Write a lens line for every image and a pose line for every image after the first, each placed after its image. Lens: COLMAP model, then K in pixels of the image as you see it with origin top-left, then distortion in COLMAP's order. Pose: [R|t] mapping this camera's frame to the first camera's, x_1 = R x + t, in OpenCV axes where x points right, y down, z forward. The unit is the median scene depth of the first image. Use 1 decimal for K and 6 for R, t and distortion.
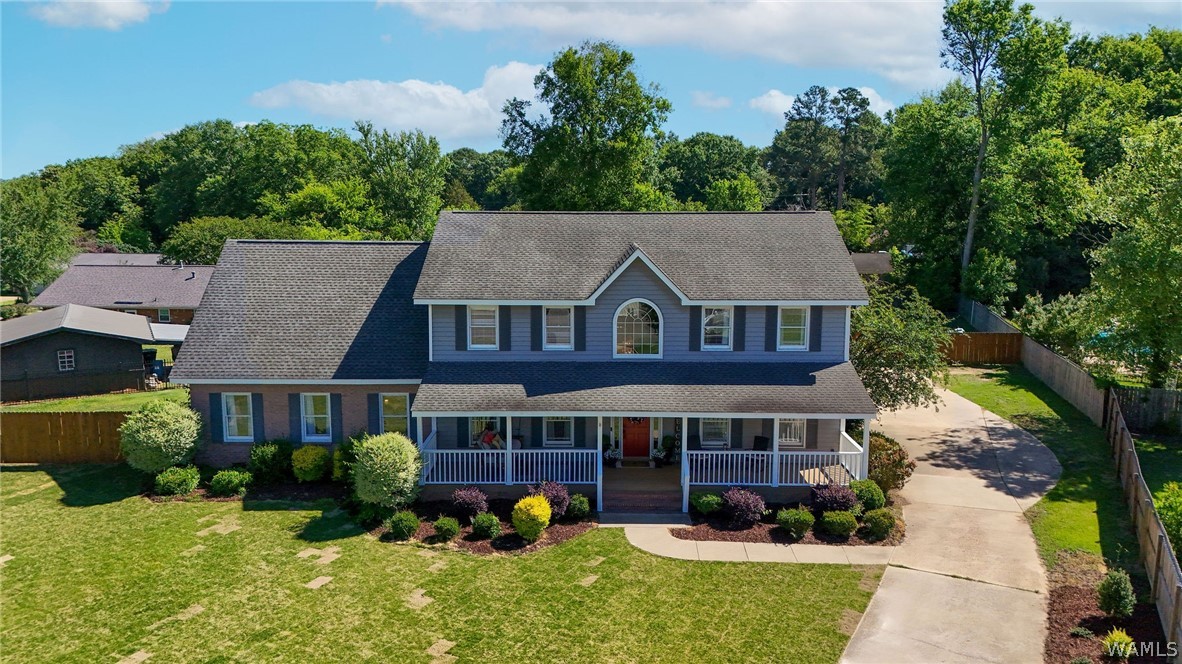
lens RADIAL K [[869.5, 0, 594.3], [0, 869.5, 328.0], [0, 0, 1]] dist [0.057266, -0.044174]
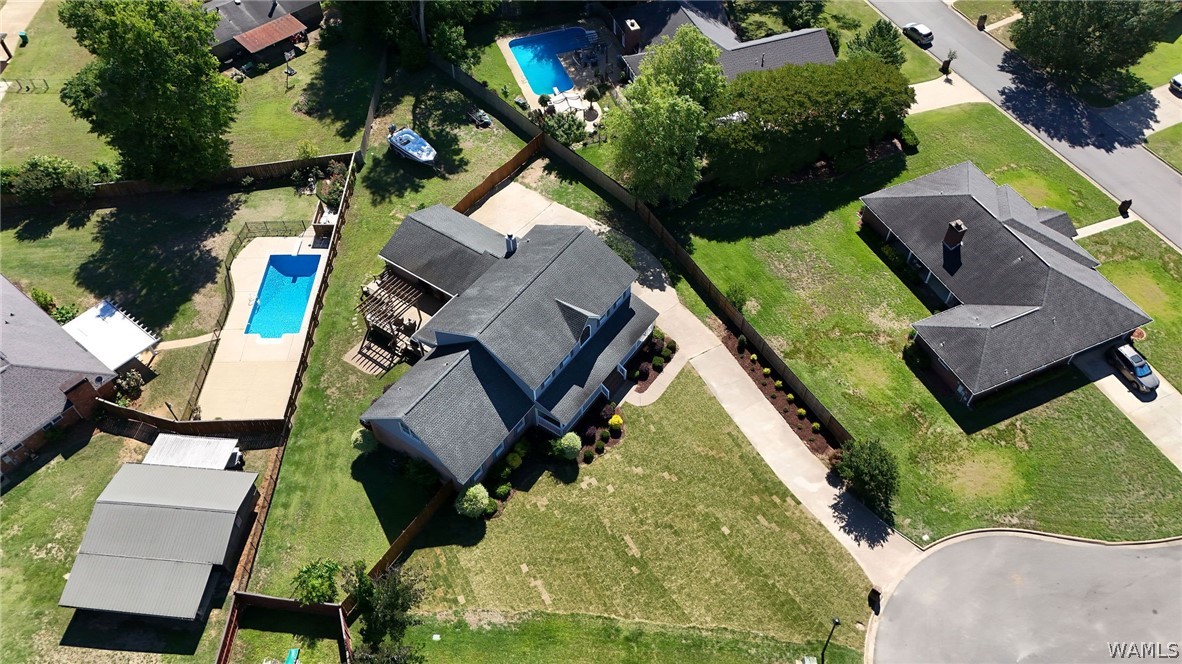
lens RADIAL K [[869.5, 0, 594.6], [0, 869.5, 325.5], [0, 0, 1]] dist [0.057266, -0.044174]
pose [[0.561639, -0.632682, 0.533174, -1.316338], [0.128102, 0.703135, 0.699422, -1.858843], [-0.817405, -0.324522, 0.475956, -0.204111]]
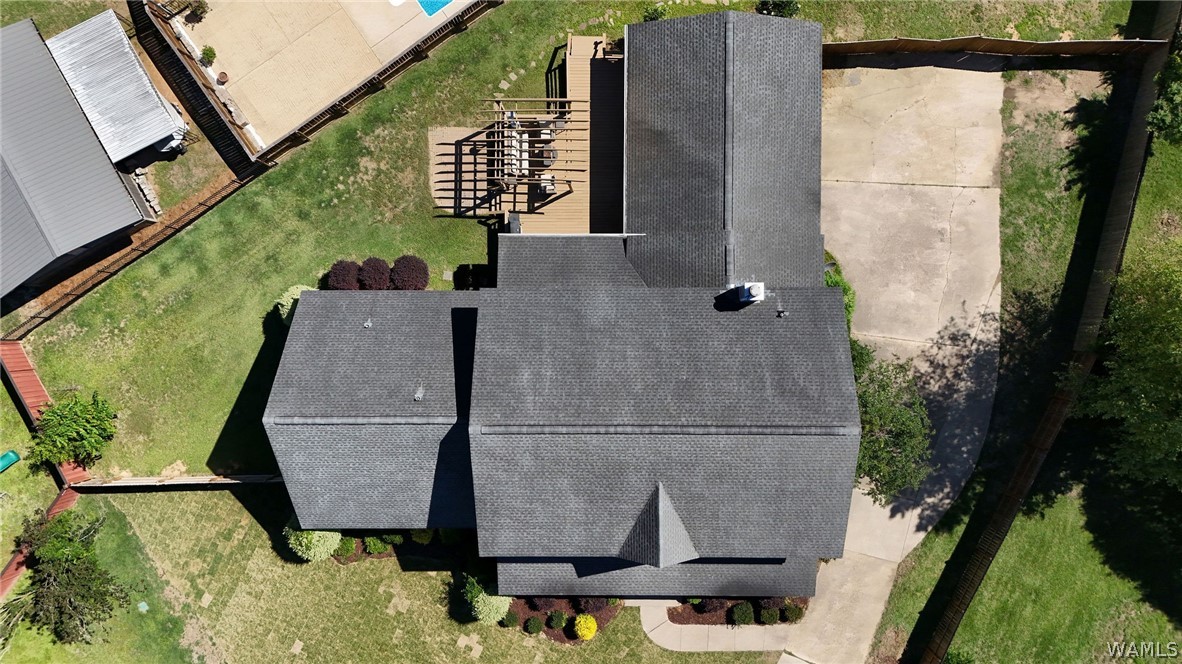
lens RADIAL K [[869.5, 0, 596.1], [0, 869.5, 325.8], [0, 0, 1]] dist [0.057266, -0.044174]
pose [[0.999818, -0.007682, -0.017451, -0.015310], [0.018384, 0.145629, 0.989168, -1.395926], [-0.005057, -0.989309, 0.145744, 1.196135]]
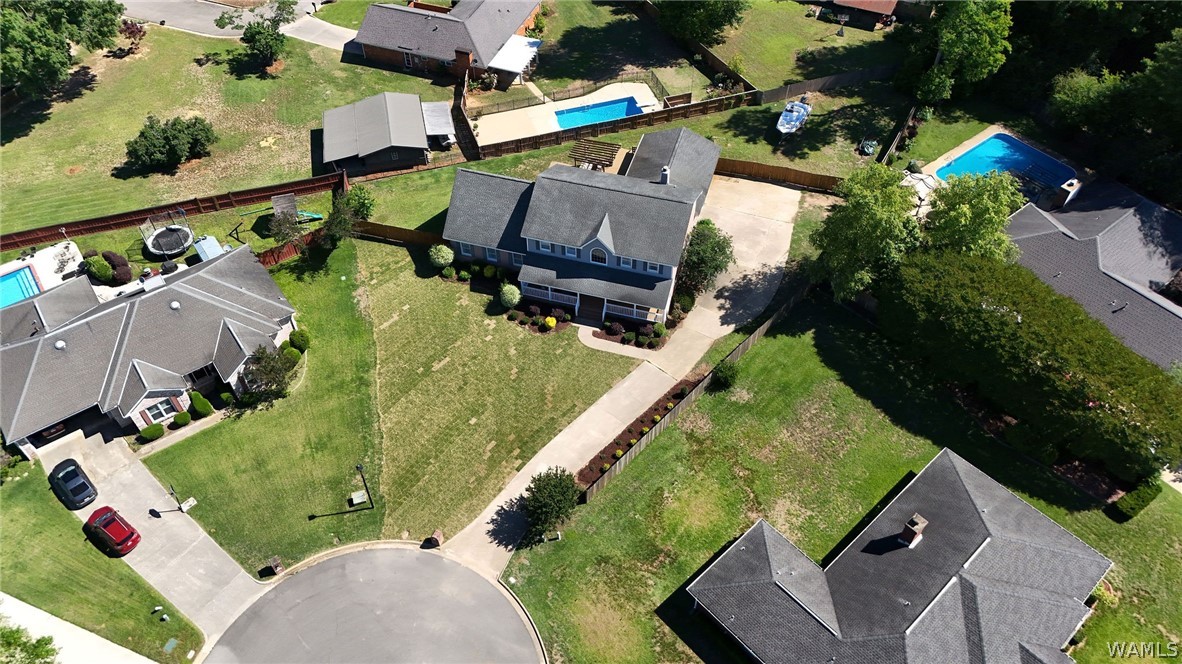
lens RADIAL K [[869.5, 0, 603.7], [0, 869.5, 328.8], [0, 0, 1]] dist [0.057266, -0.044174]
pose [[0.964606, 0.197696, -0.174502, 0.631667], [-0.040931, 0.765992, 0.641546, -1.696194], [0.260498, -0.611696, 0.746973, -1.278536]]
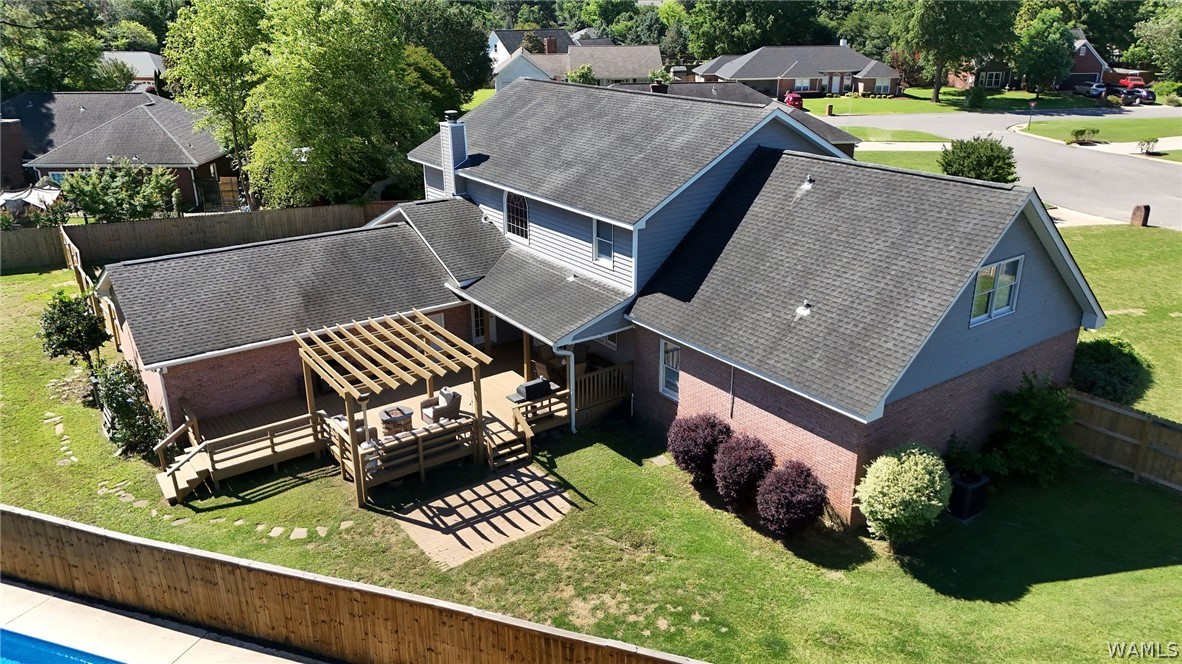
lens RADIAL K [[869.5, 0, 595.7], [0, 869.5, 332.8], [0, 0, 1]] dist [0.057266, -0.044174]
pose [[-0.595261, -0.284880, 0.751337, -0.901030], [0.119852, 0.893105, 0.433589, -0.388597], [-0.794544, 0.348148, -0.497487, 1.967869]]
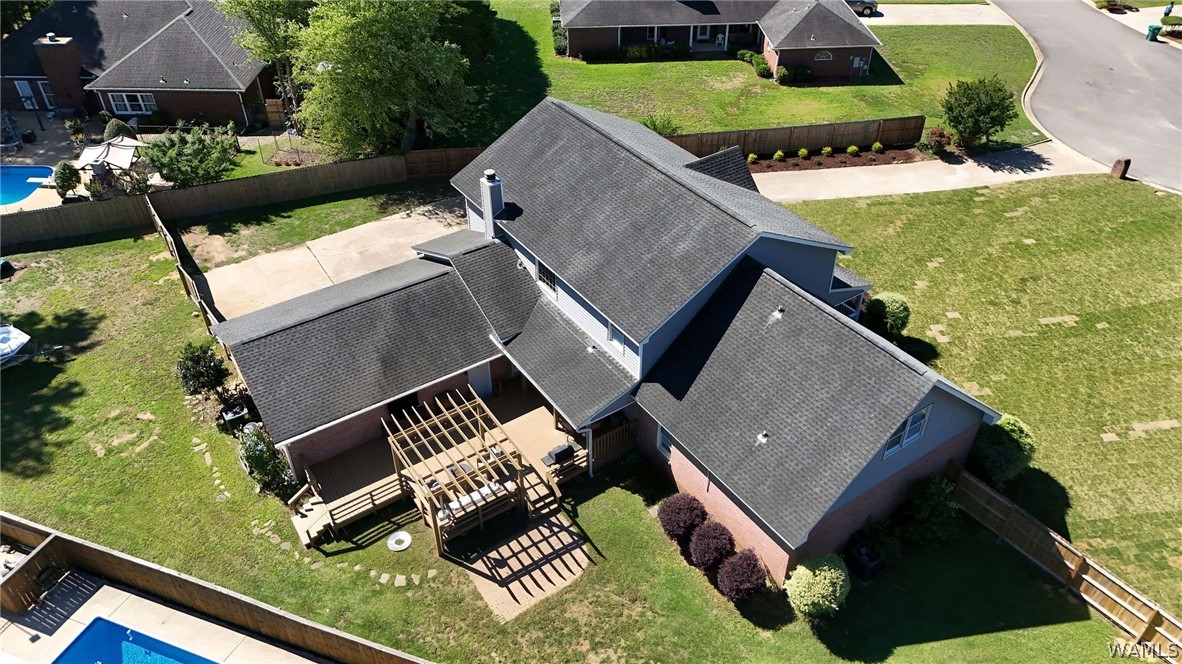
lens RADIAL K [[869.5, 0, 594.5], [0, 869.5, 331.2], [0, 0, 1]] dist [0.057266, -0.044174]
pose [[-0.571293, -0.505402, 0.646678, -0.918477], [0.120386, 0.727793, 0.675148, -0.892079], [-0.811869, 0.463558, -0.354940, 1.899194]]
